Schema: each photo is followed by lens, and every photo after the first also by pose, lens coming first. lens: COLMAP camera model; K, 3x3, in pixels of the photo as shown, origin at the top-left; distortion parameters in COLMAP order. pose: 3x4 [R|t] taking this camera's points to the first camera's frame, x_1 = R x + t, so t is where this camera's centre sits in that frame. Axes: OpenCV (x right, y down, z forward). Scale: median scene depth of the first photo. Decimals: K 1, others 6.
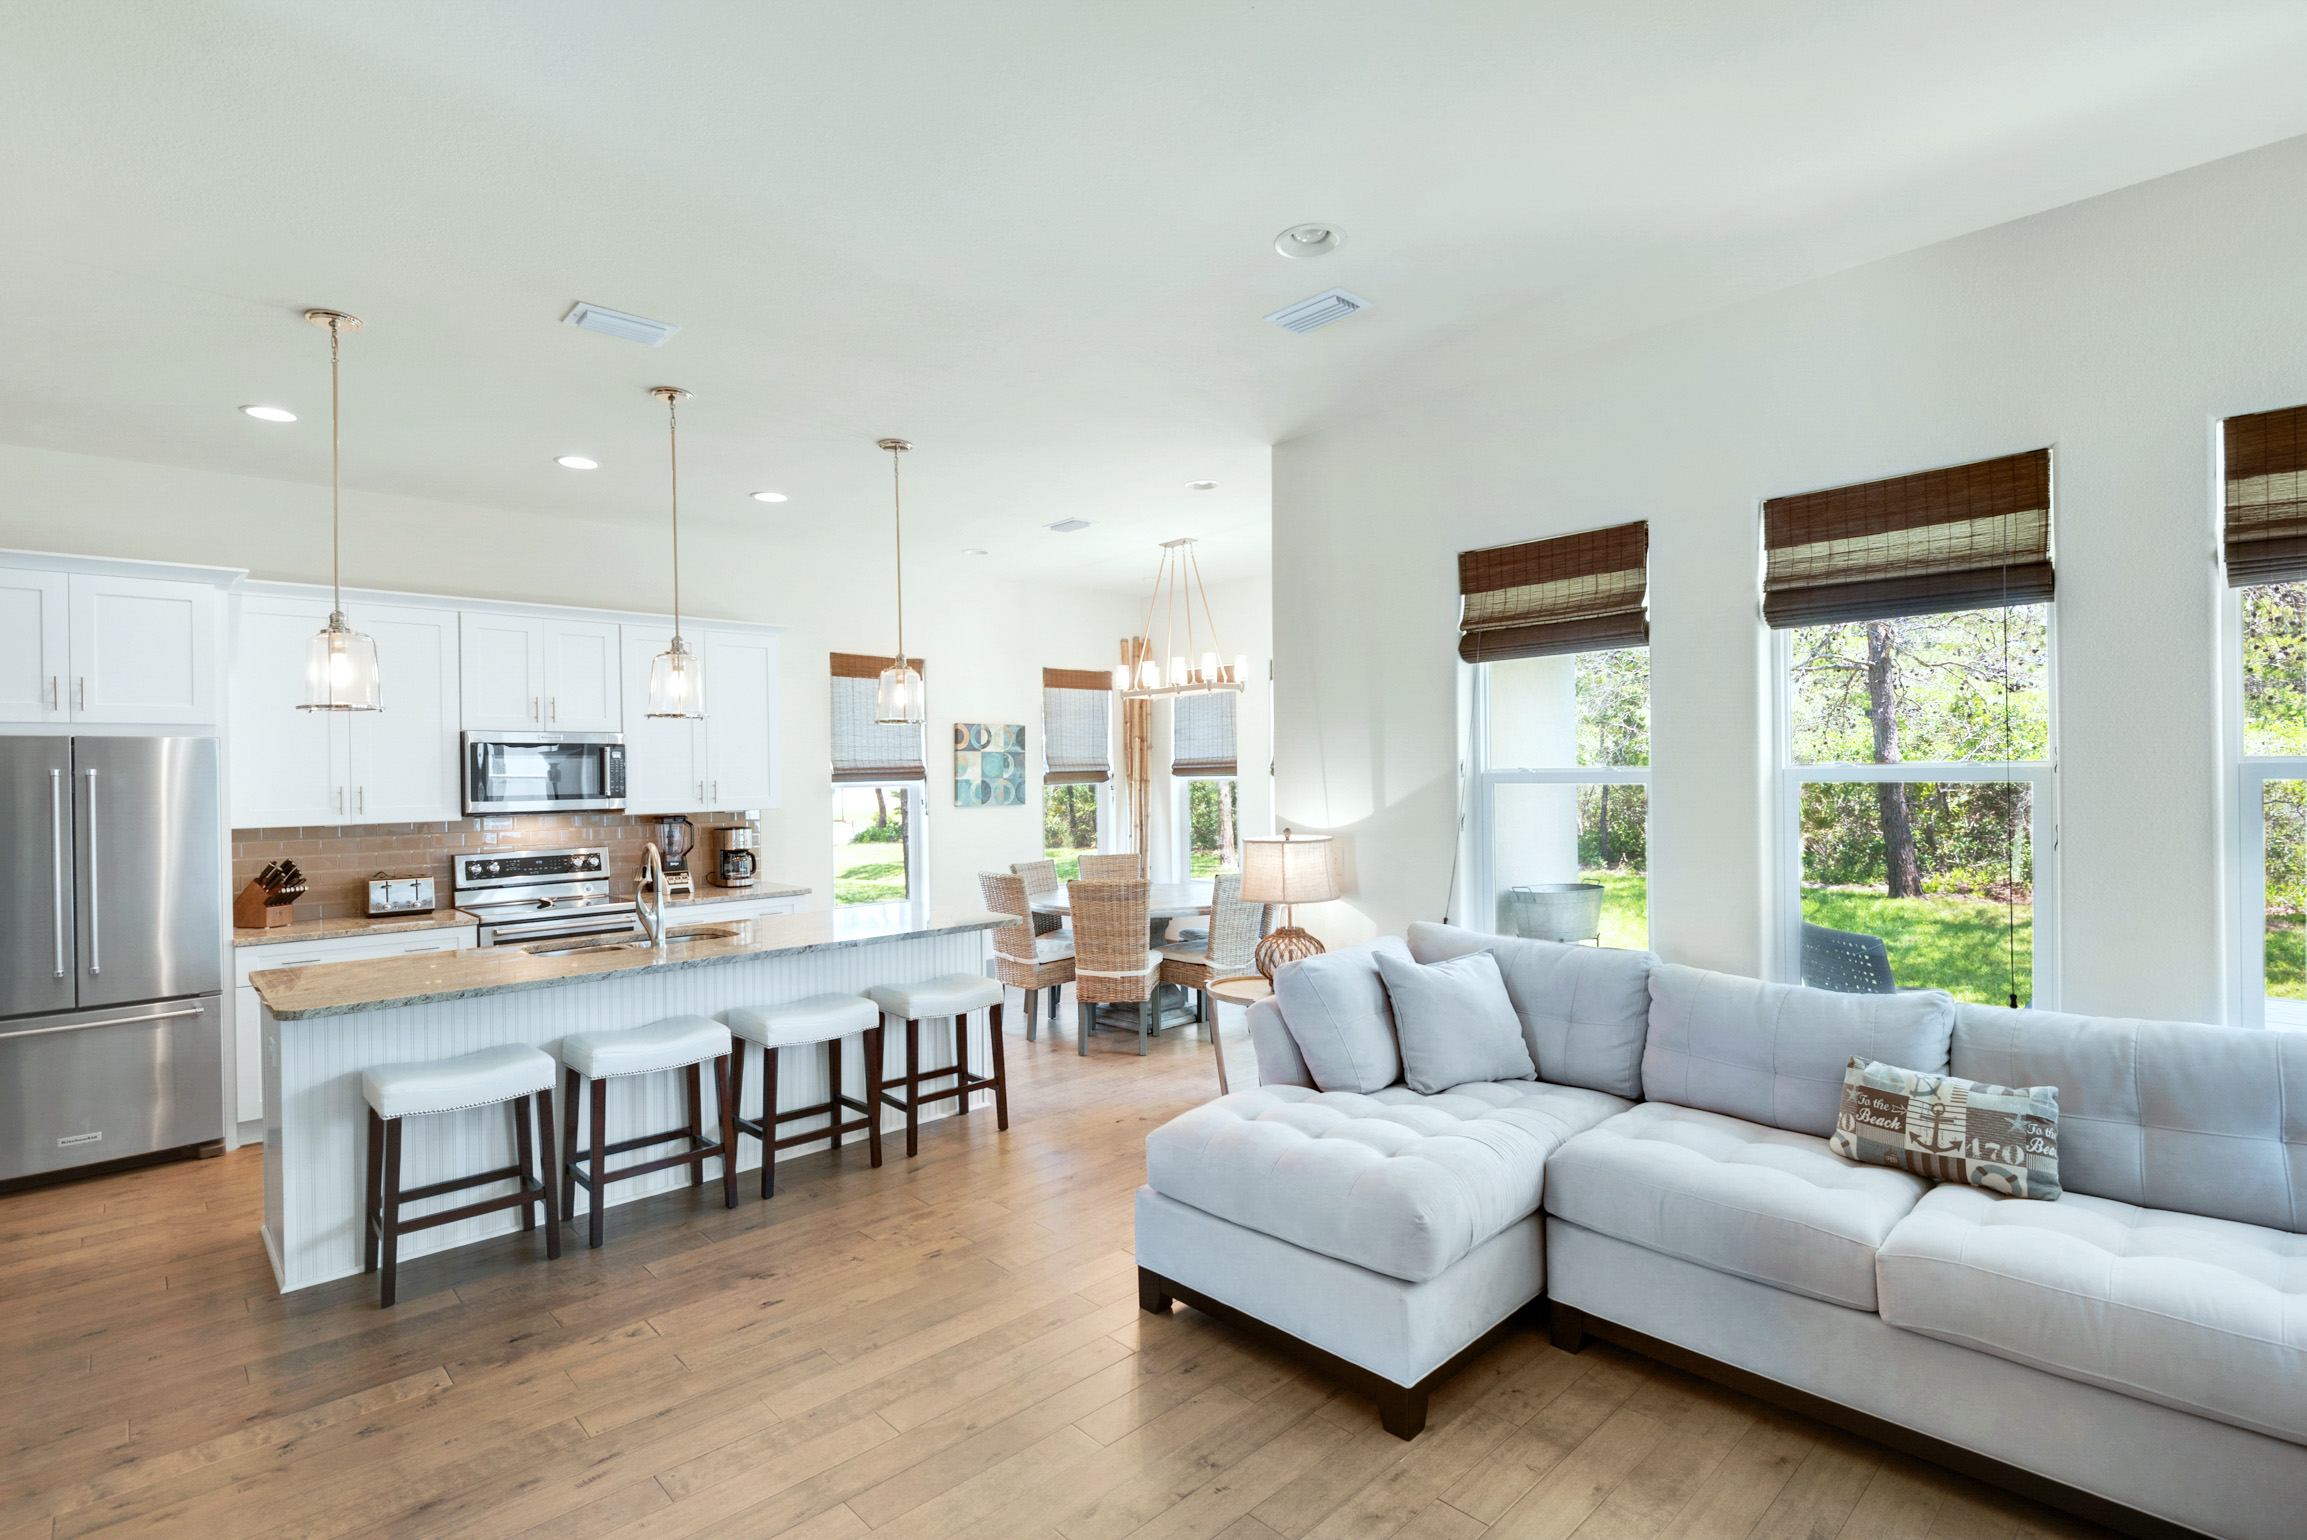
lens RADIAL K [[1093.7, 0, 1156.2], [0, 1093.7, 770.6], [0, 0, 1]] dist [0.013943, -0.005894]
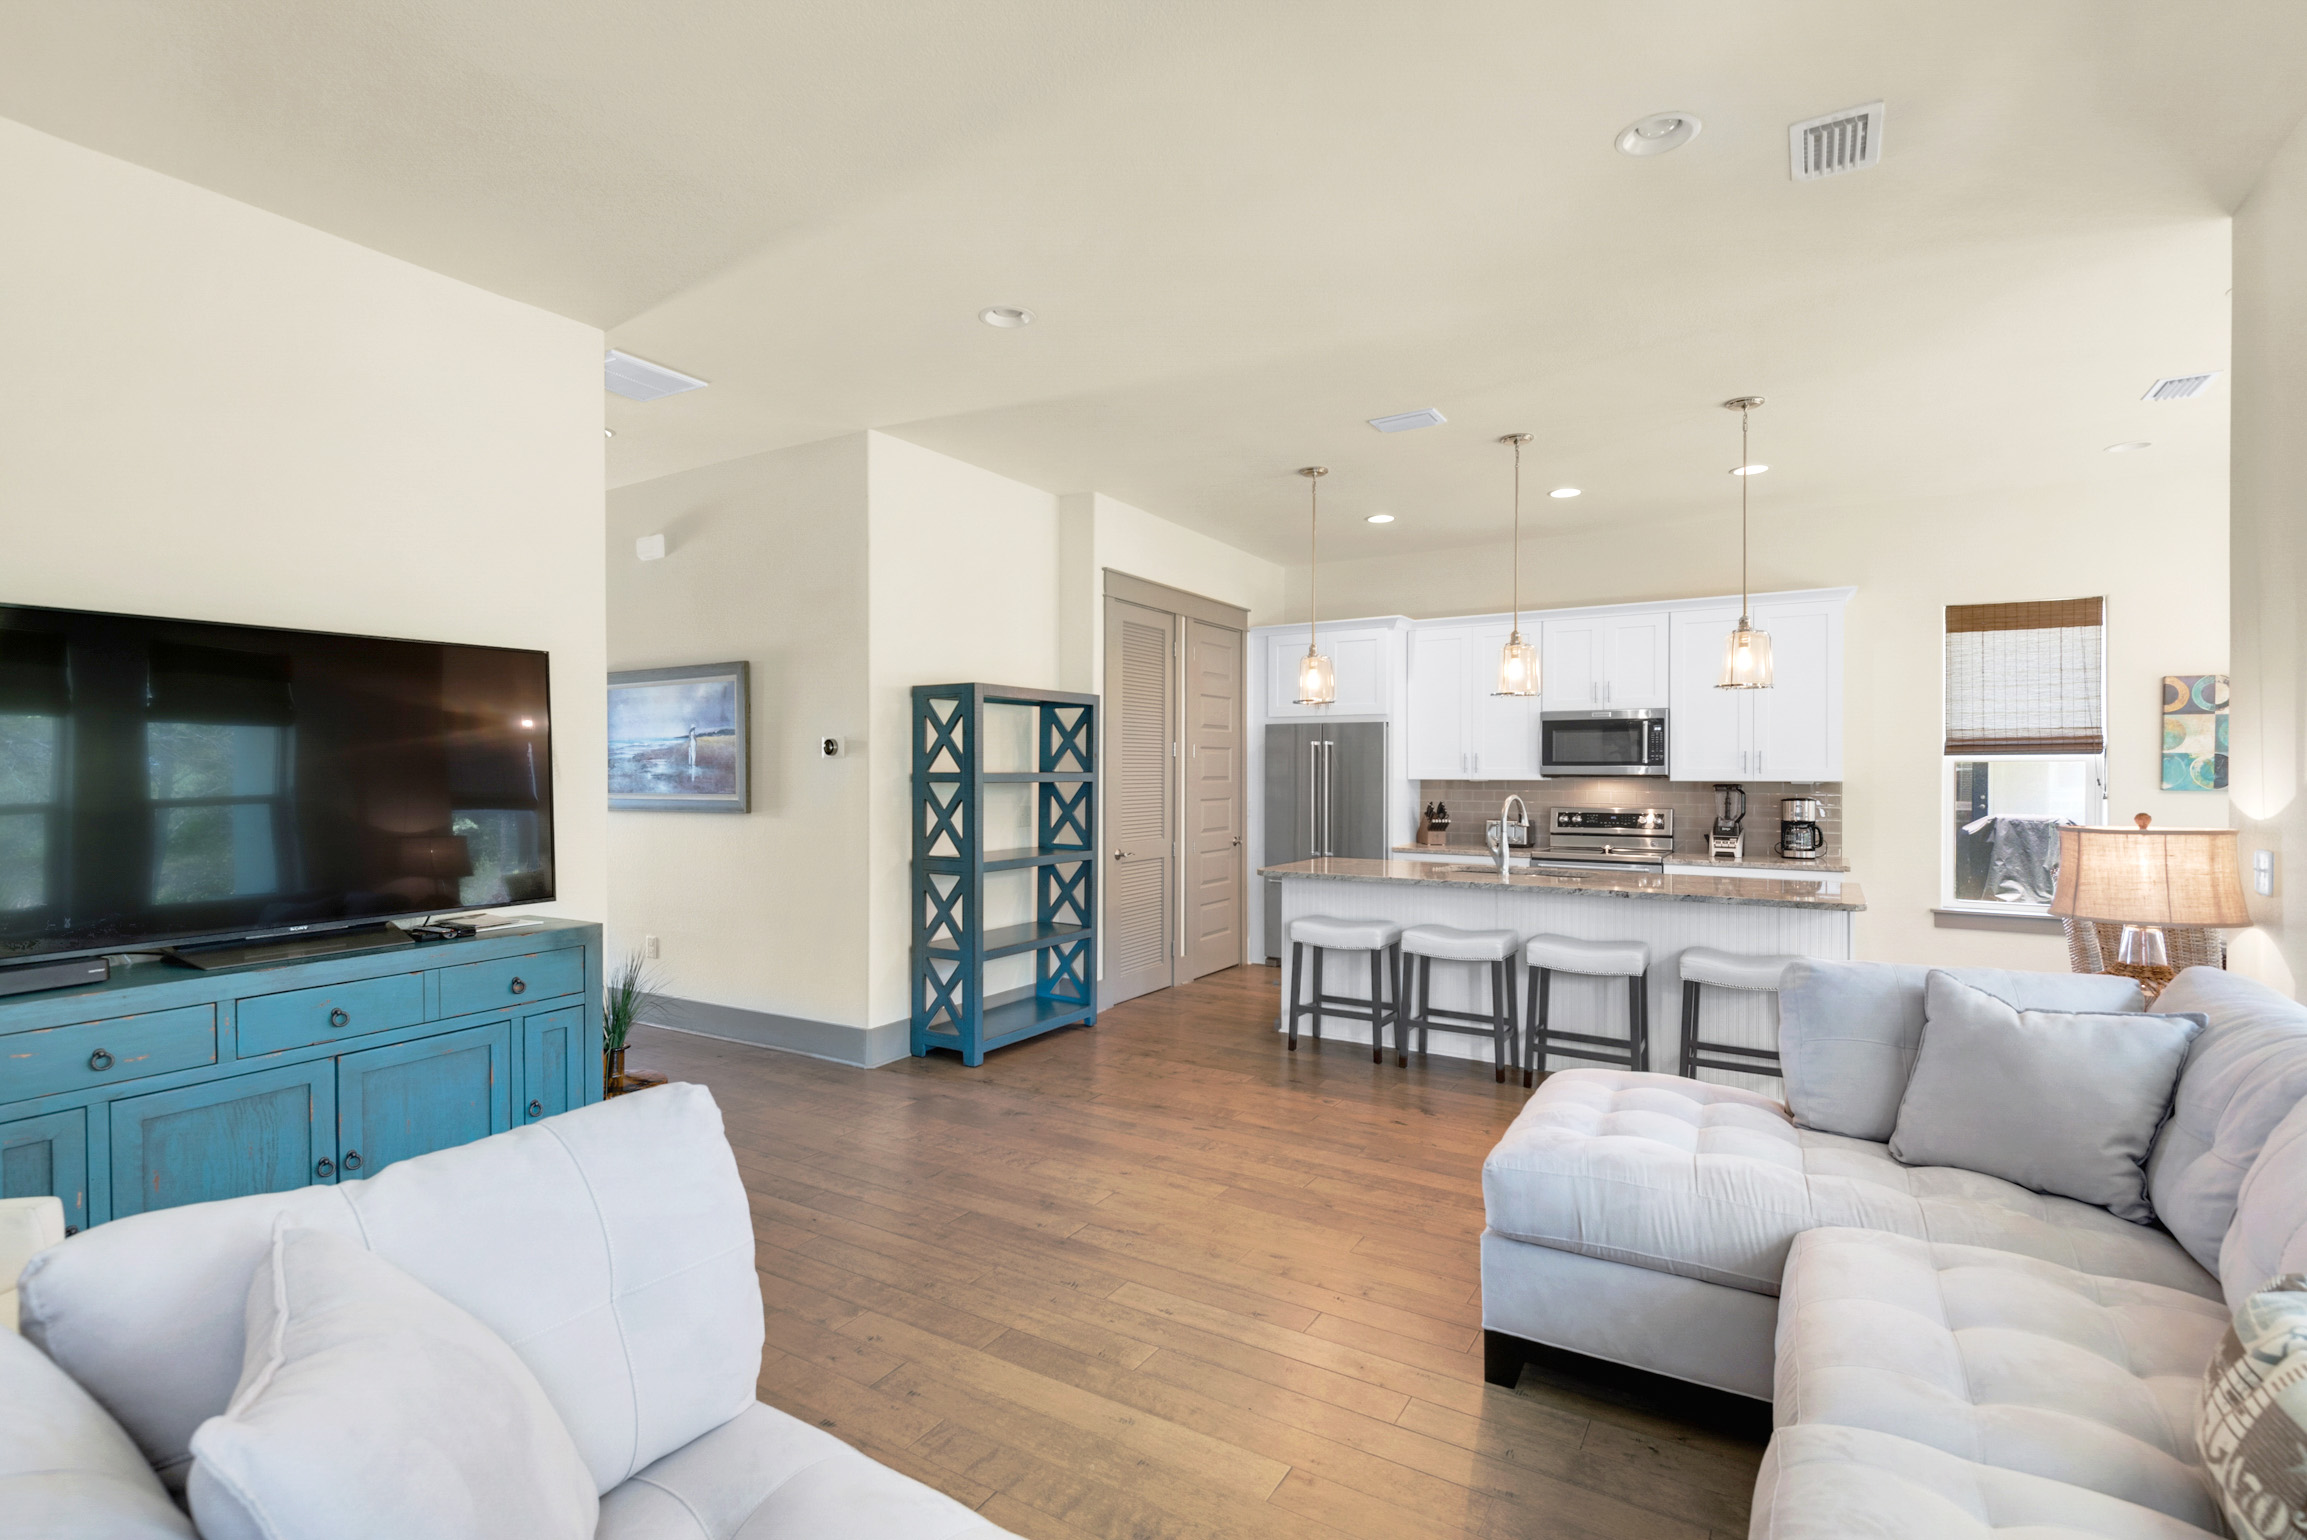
lens RADIAL K [[1093.7, 0, 1140.6], [0, 1093.7, 776.3], [0, 0, 1]] dist [0.013943, -0.005894]
pose [[0.253697, 0.020792, -0.967060, 0.496321], [-0.003491, 0.999782, 0.020579, 0.015079], [0.967278, -0.001844, 0.253714, 0.194065]]
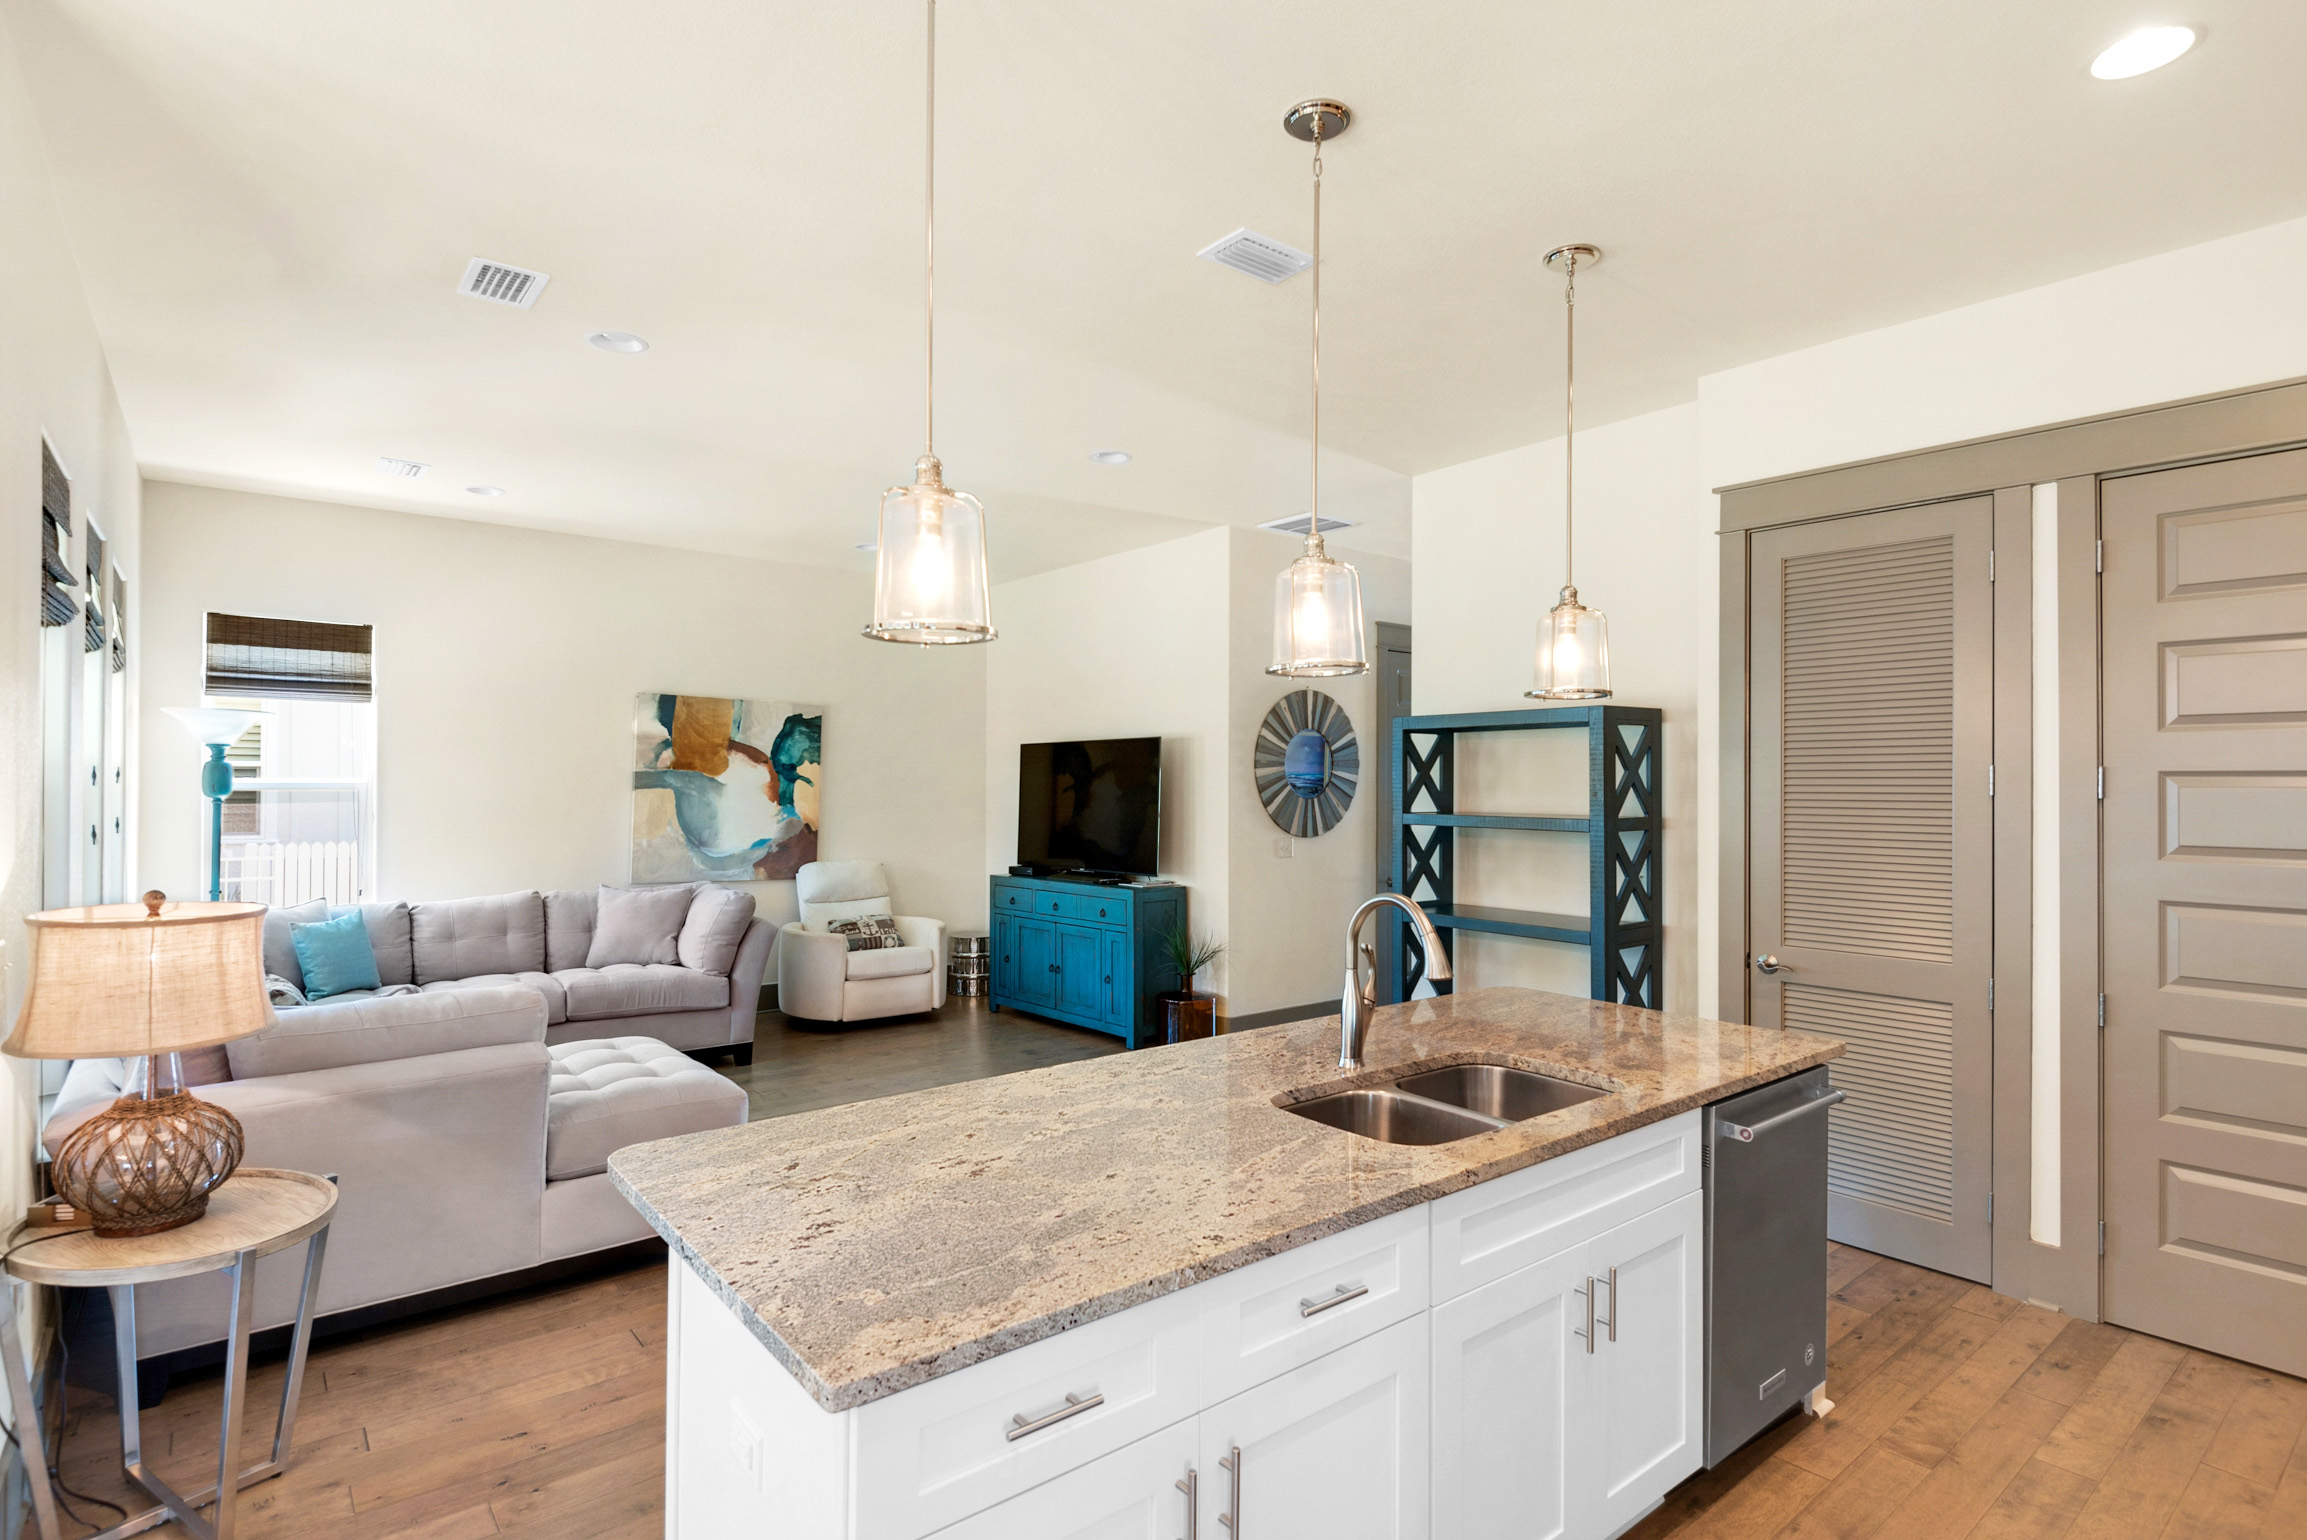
lens RADIAL K [[1137.2, 0, 1124.4], [0, 1137.2, 770.1], [0, 0, 1]] dist [0.011513, -0.002149]
pose [[-0.994641, 0.012907, 0.102577, -0.293129], [0.011589, 0.999843, -0.013440, 0.008297], [-0.102734, -0.012180, -0.994634, 1.190292]]
